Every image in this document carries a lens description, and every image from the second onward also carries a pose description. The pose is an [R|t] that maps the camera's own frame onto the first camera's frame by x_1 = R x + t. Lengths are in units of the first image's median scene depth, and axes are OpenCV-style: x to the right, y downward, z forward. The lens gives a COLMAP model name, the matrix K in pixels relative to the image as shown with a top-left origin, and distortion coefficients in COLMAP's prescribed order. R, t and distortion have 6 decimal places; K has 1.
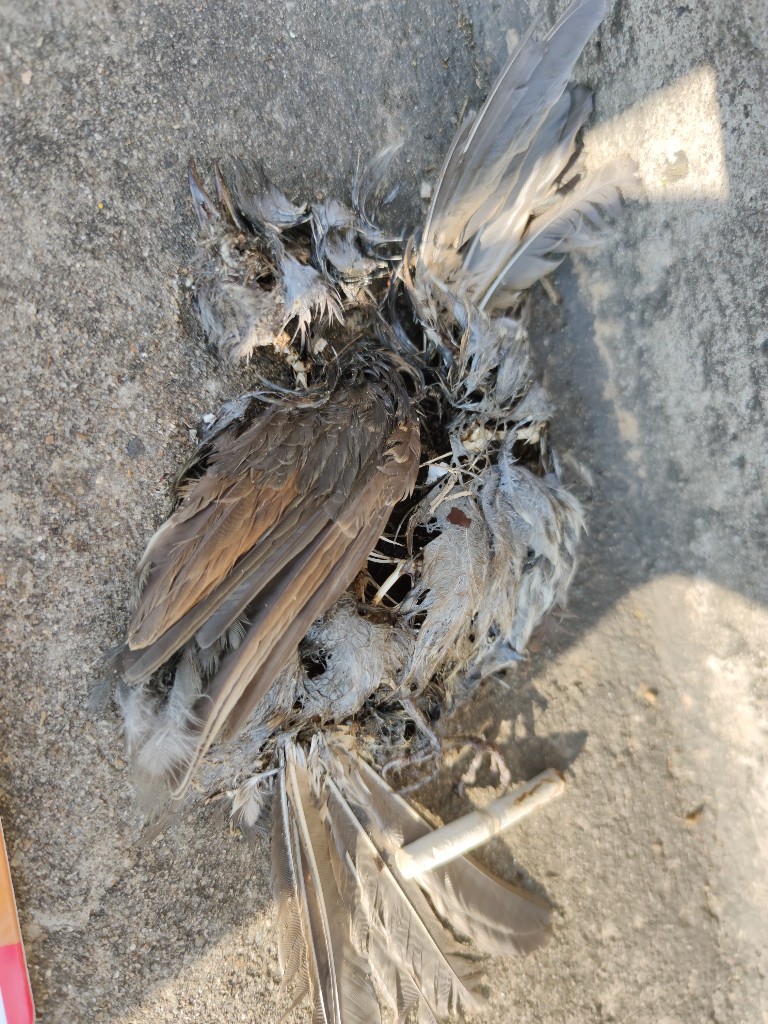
lens RADIAL K [[766.9, 0, 408.0], [0, 766.9, 509.8], [0, 0, 1]] dist [-0.004640, -0.037735]
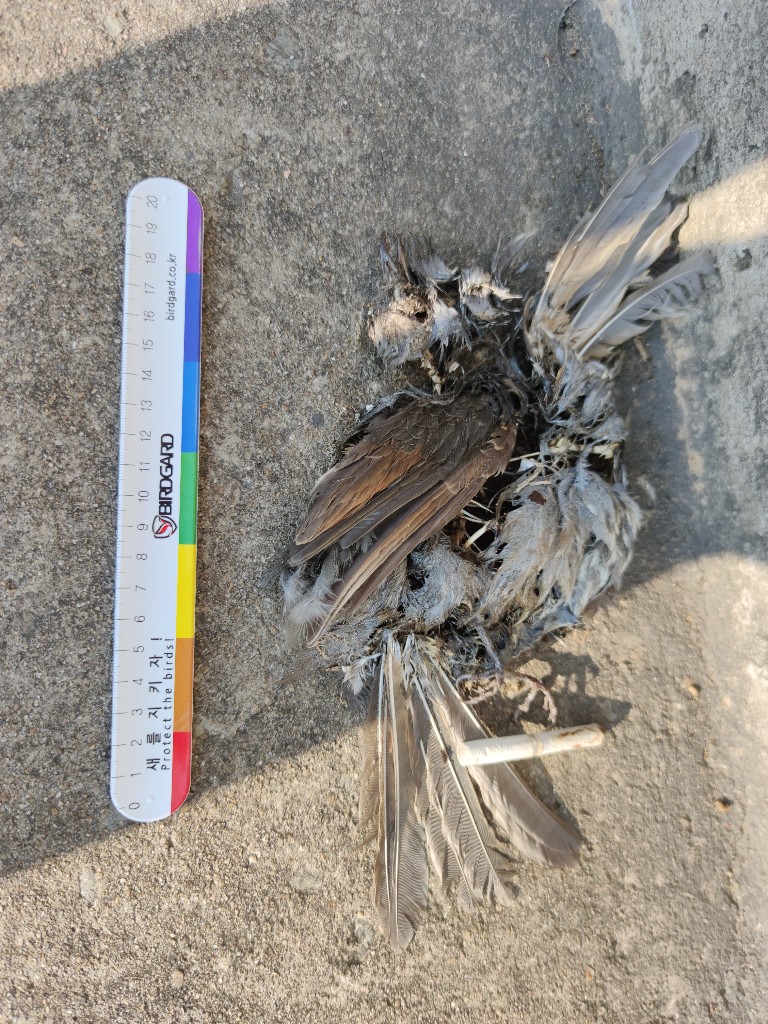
lens RADIAL K [[766.9, 0, 408.0], [0, 766.9, 509.8], [0, 0, 1]] dist [-0.004640, -0.037735]
pose [[0.973620, 0.123297, -0.191994, 0.103742], [-0.143165, 0.985296, -0.093253, 0.184255], [0.177673, 0.118280, 0.976956, -0.346325]]
